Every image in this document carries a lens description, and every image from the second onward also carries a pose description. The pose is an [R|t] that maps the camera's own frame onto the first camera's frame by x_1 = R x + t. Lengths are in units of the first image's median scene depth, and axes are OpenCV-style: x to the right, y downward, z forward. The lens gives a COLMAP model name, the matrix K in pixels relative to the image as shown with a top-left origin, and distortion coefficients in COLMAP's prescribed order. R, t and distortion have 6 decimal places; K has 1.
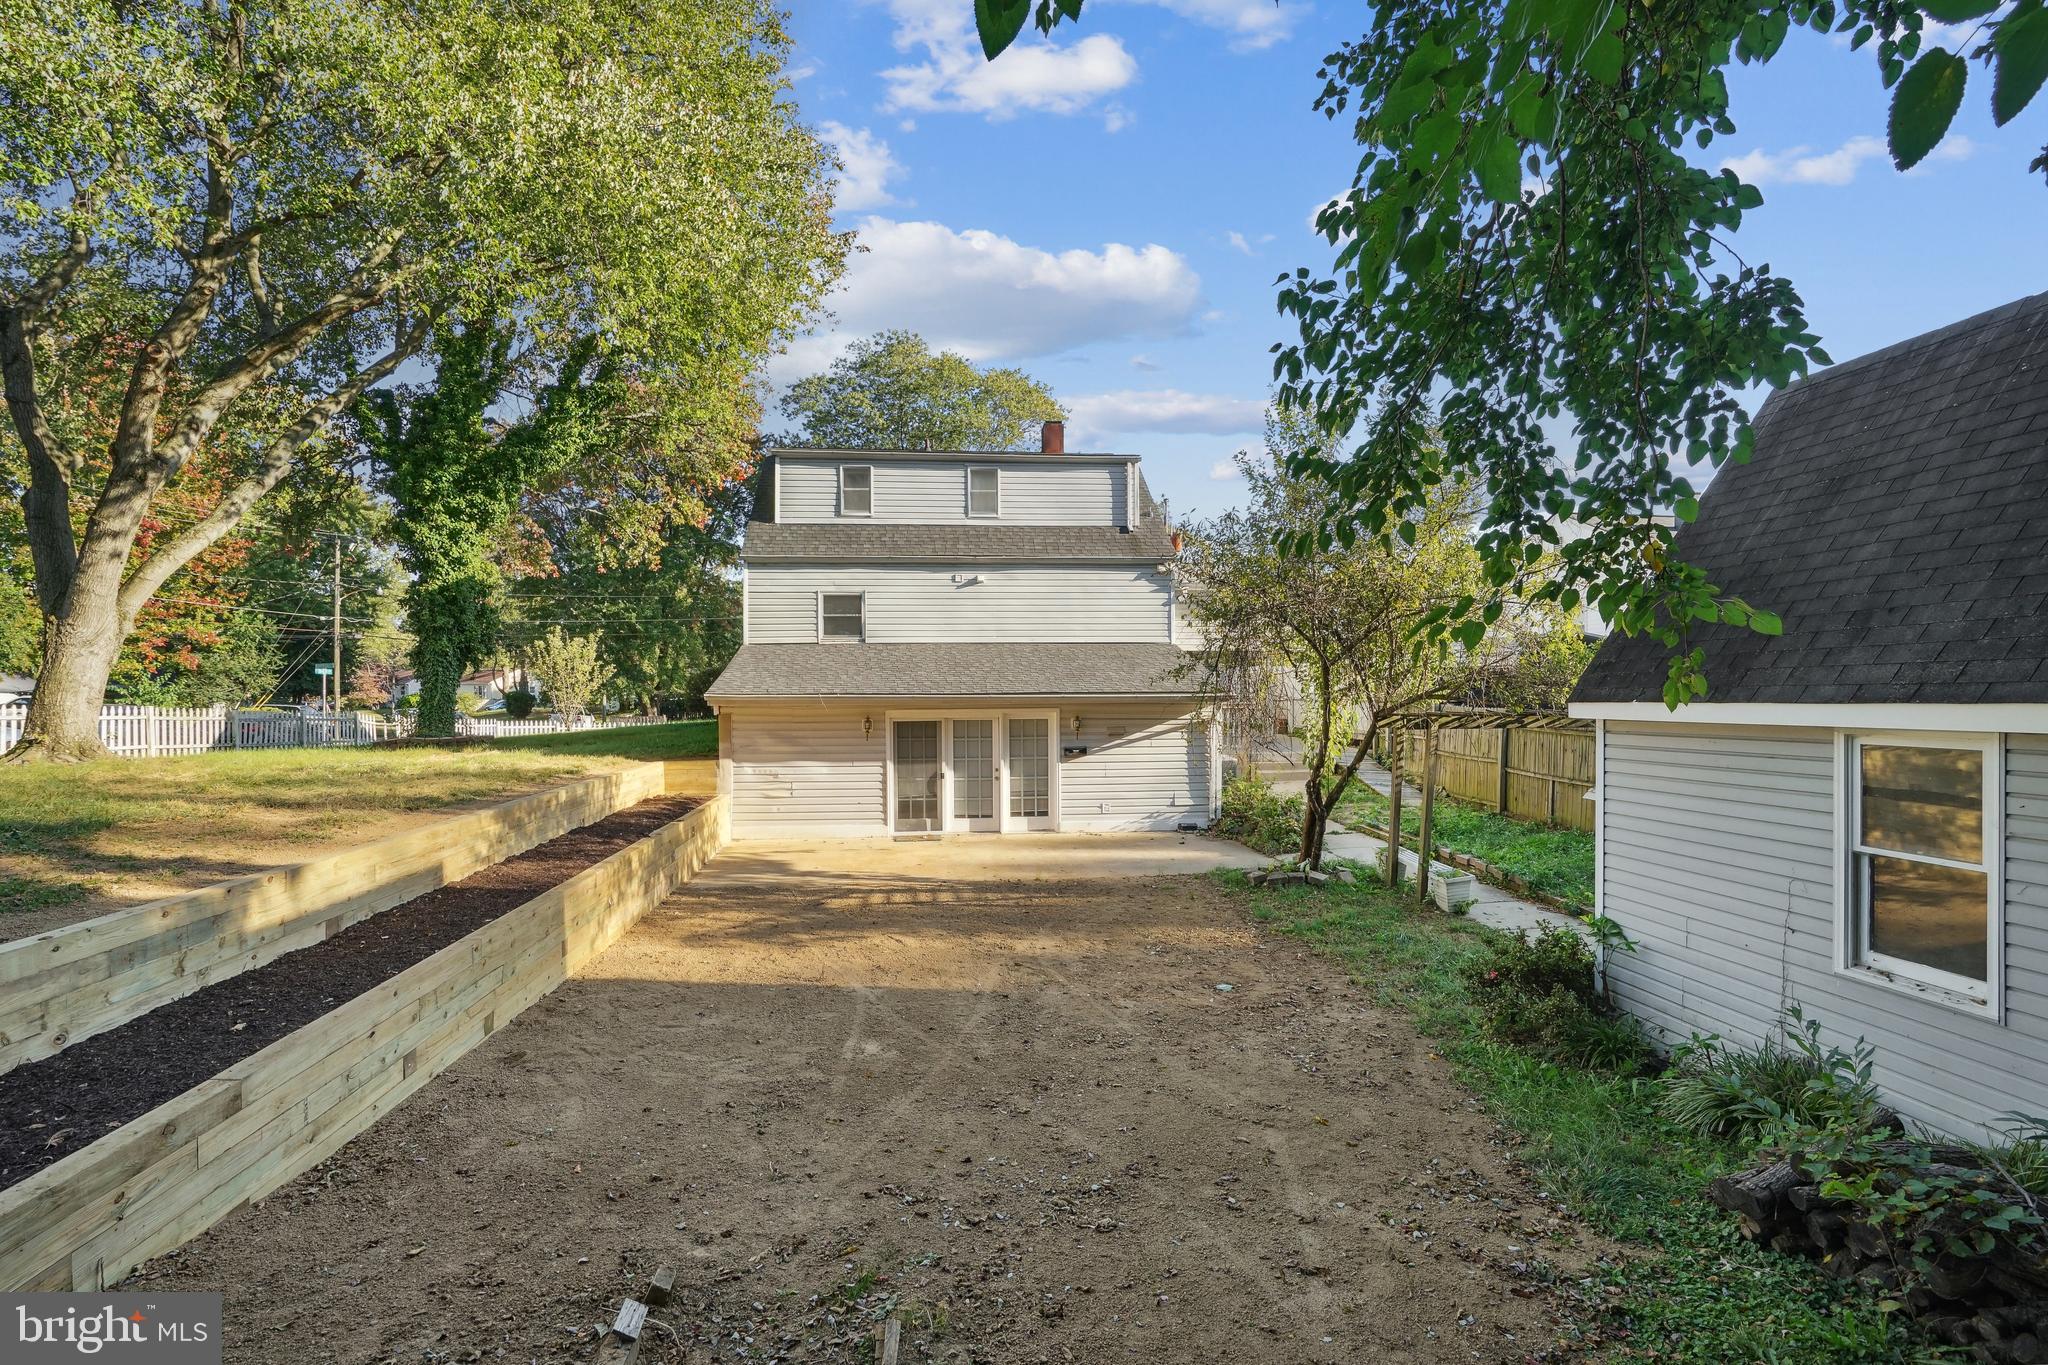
lens RADIAL K [[963.3, 0, 1011.4], [0, 963.3, 688.0], [0, 0, 1]] dist [-0.002651, -0.000611]
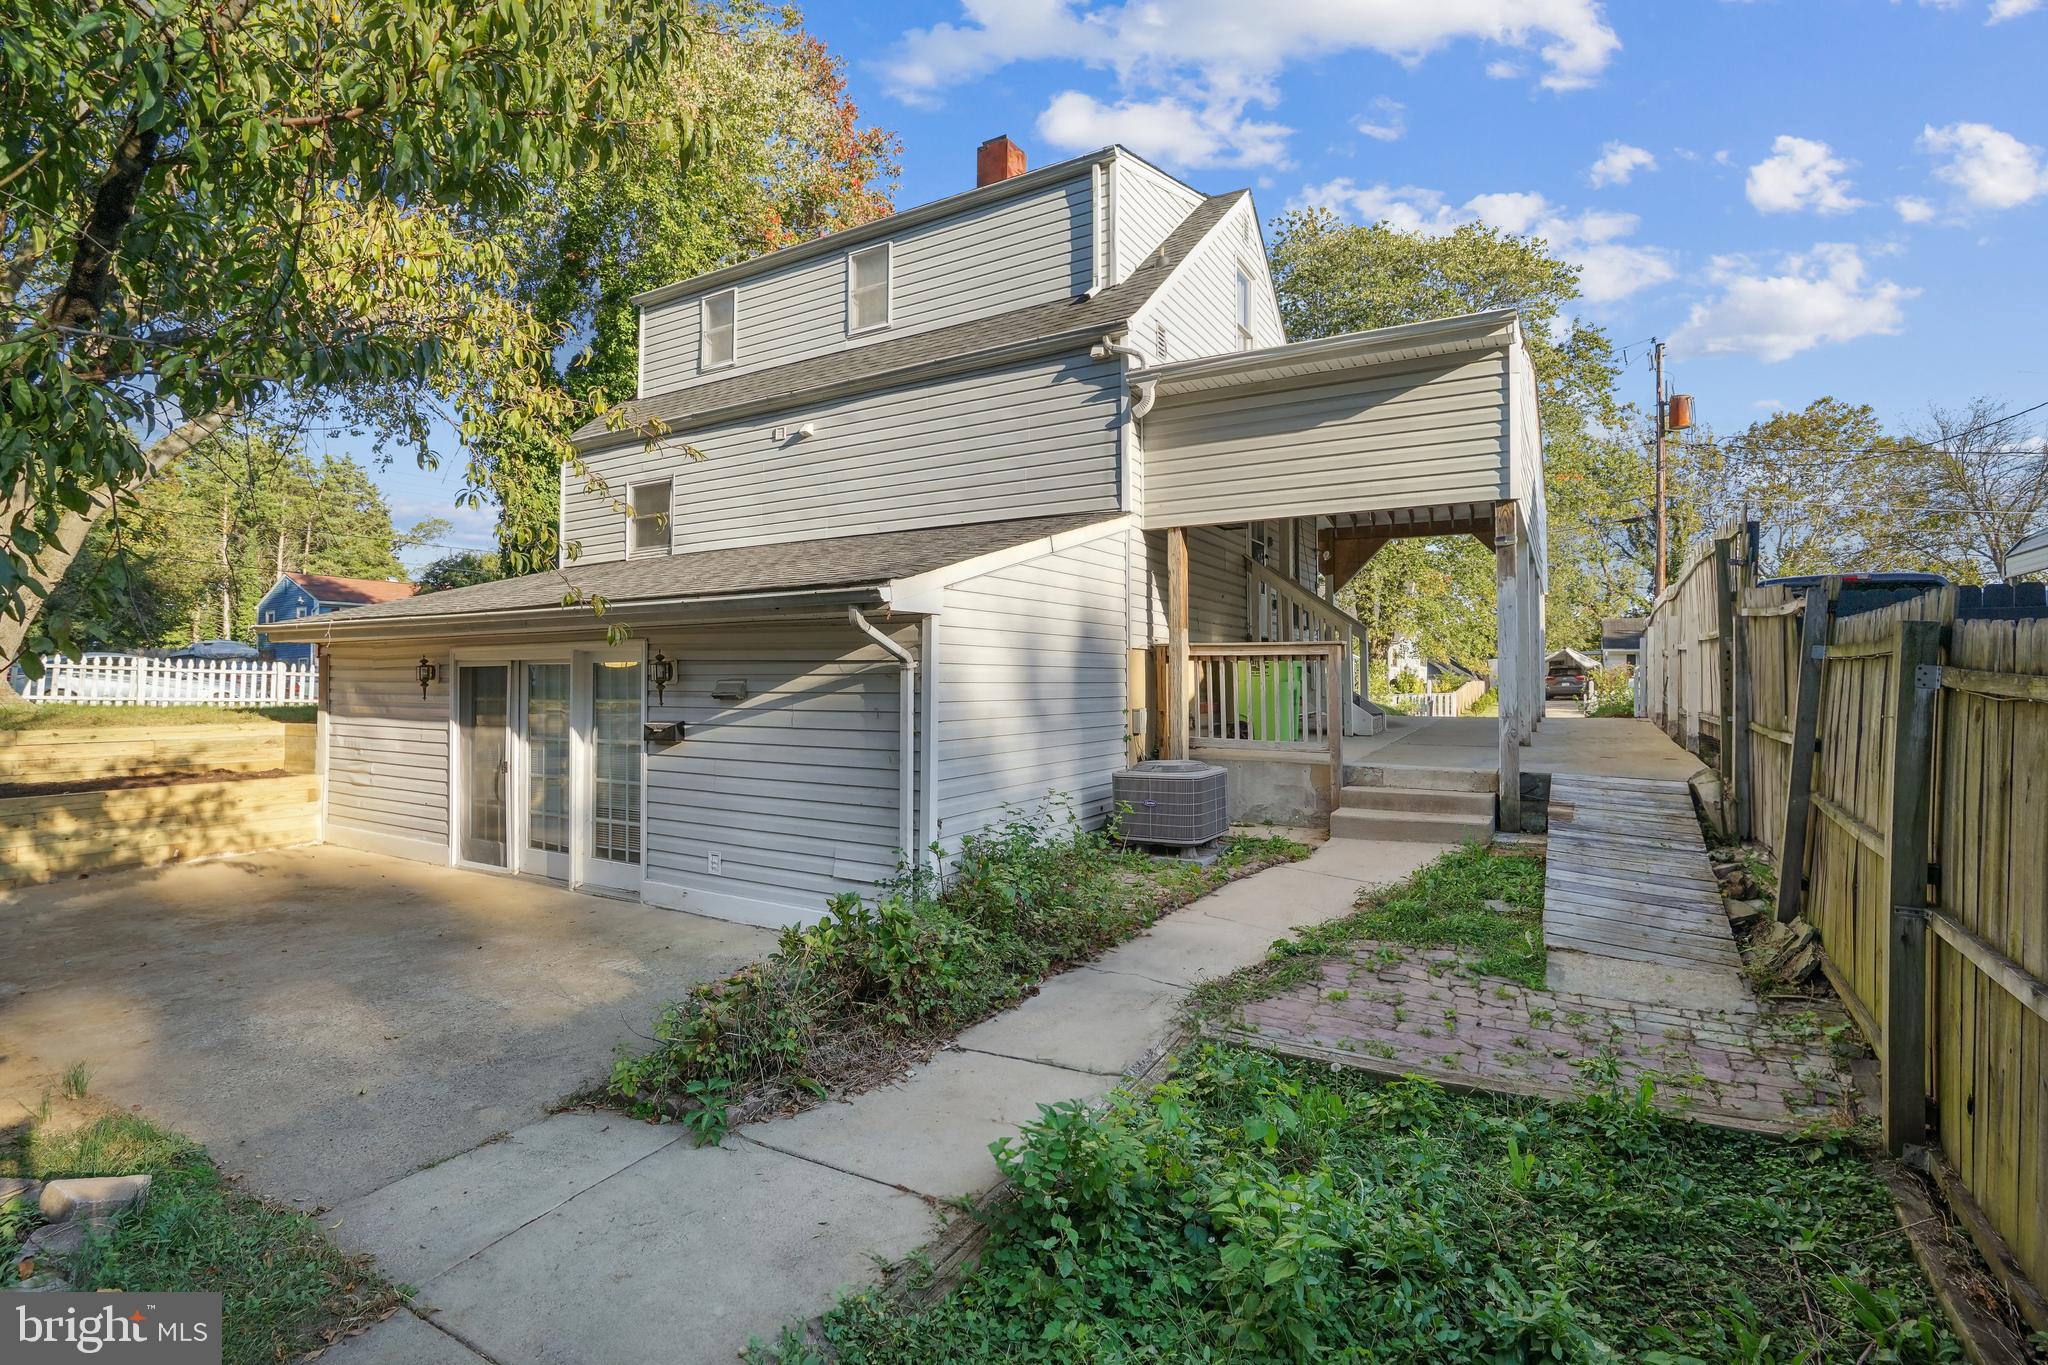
lens RADIAL K [[963.3, 0, 1011.4], [0, 963.3, 688.0], [0, 0, 1]] dist [-0.002651, -0.000611]
pose [[0.793753, 0.007585, -0.608193, 0.417392], [-0.000711, 0.999933, 0.011542, 0.033542], [0.608240, -0.008729, 0.793705, 0.627208]]
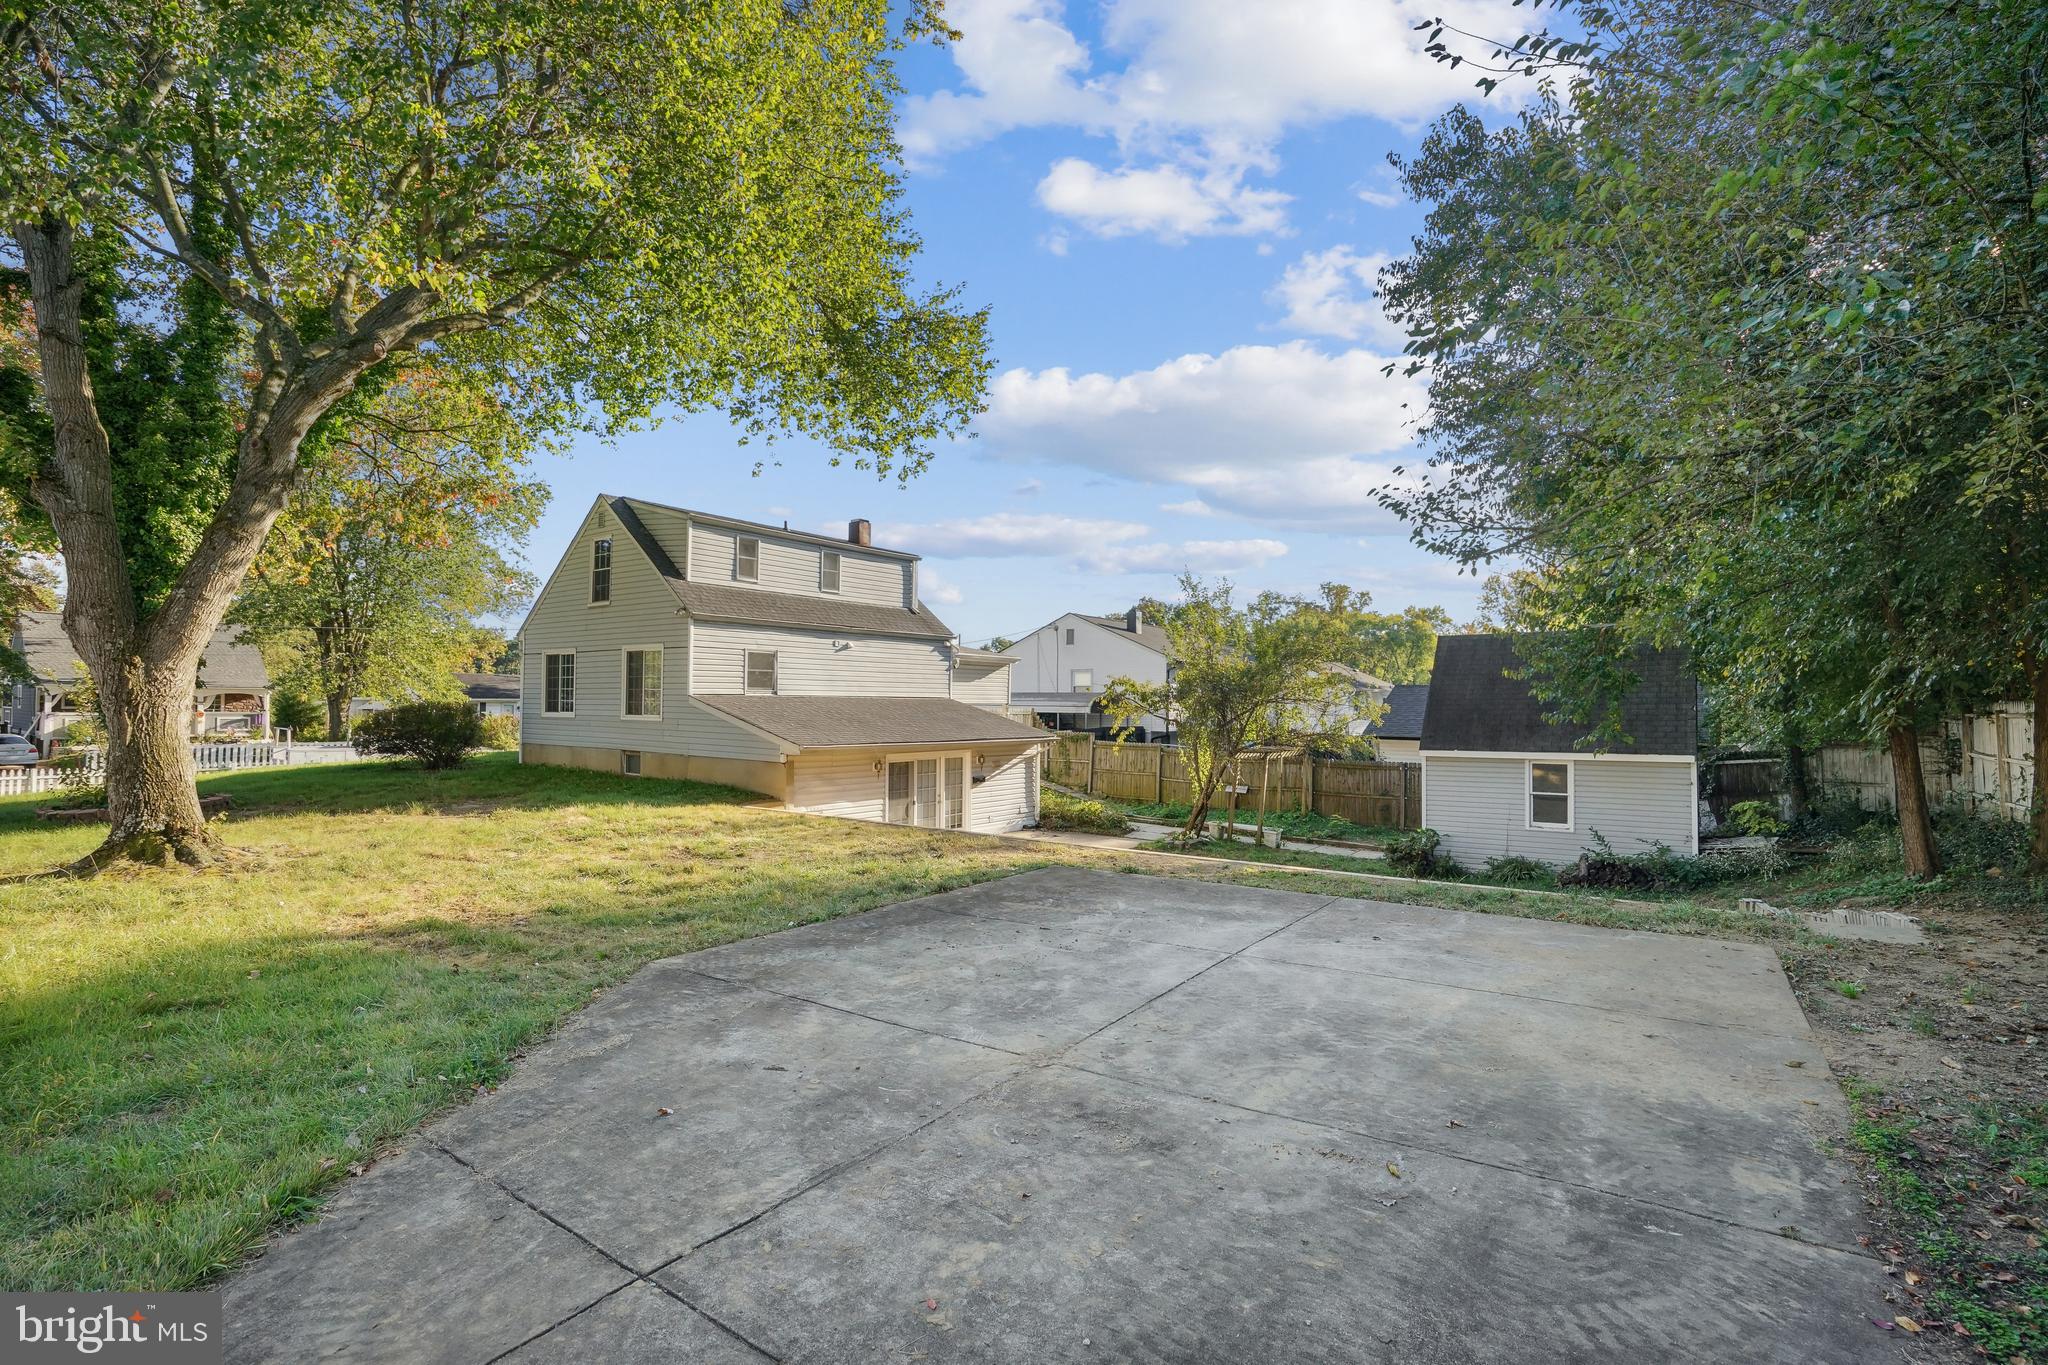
lens RADIAL K [[963.3, 0, 1011.4], [0, 963.3, 688.0], [0, 0, 1]] dist [-0.002651, -0.000611]
pose [[0.676121, 0.024678, 0.736377, -0.817145], [-0.009170, 0.999643, -0.025081, -0.029067], [-0.736734, 0.010205, 0.676106, 0.004806]]
